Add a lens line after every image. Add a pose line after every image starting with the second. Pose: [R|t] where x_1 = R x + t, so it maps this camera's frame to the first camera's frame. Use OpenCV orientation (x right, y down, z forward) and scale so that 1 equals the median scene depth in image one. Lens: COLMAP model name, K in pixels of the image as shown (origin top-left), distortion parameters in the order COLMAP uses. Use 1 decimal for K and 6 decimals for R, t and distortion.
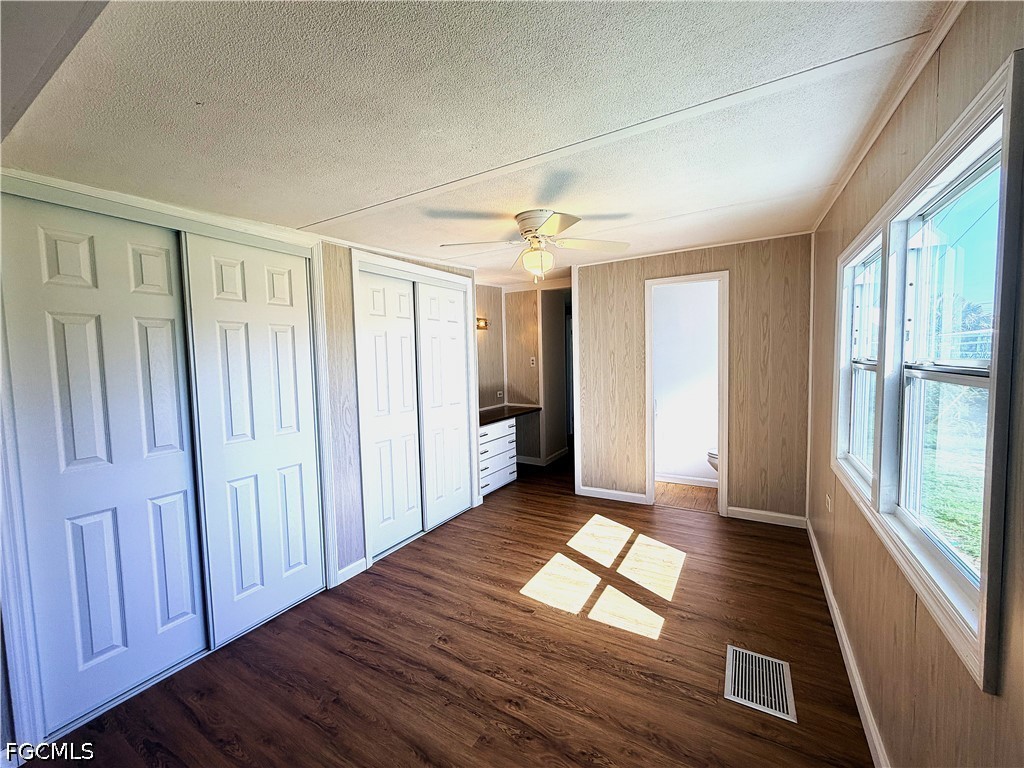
lens RADIAL K [[409.9, 0, 509.1], [0, 409.9, 384.3], [0, 0, 1]] dist [0.001273, 0.000456]
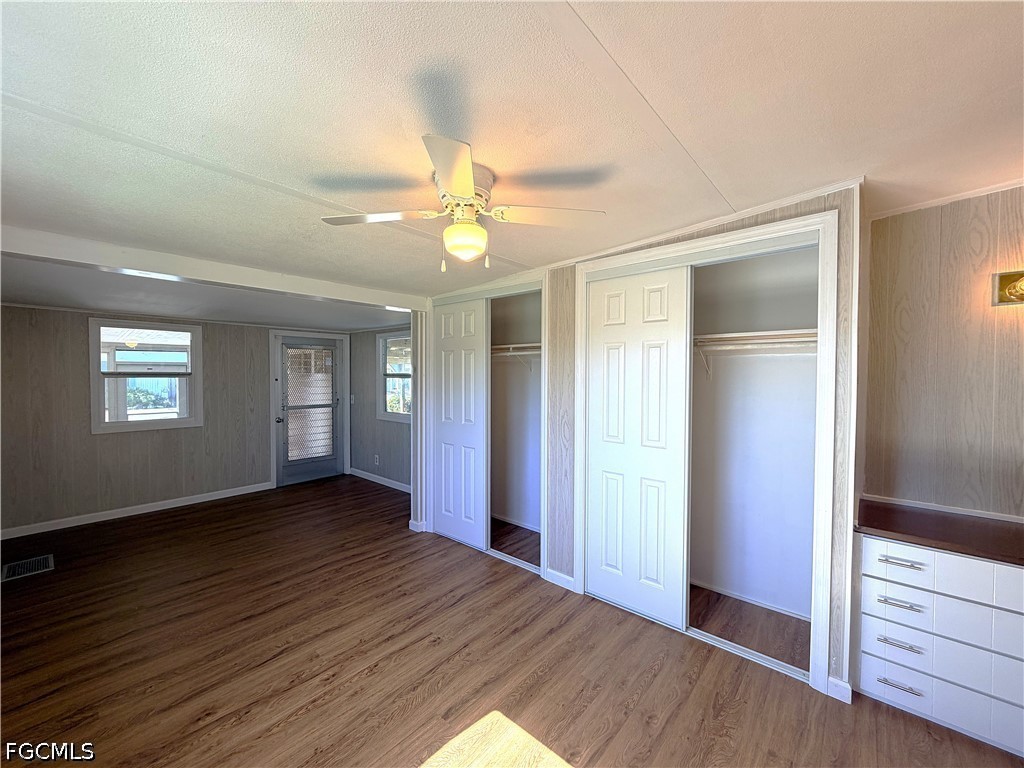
lens RADIAL K [[409.9, 0, 509.9], [0, 409.9, 381.7], [0, 0, 1]] dist [0.001273, 0.000456]
pose [[-0.187229, 0.041154, -0.981454, 0.786741], [-0.058057, 0.996912, 0.052877, -0.109843], [0.980599, 0.066880, -0.184262, 1.282271]]
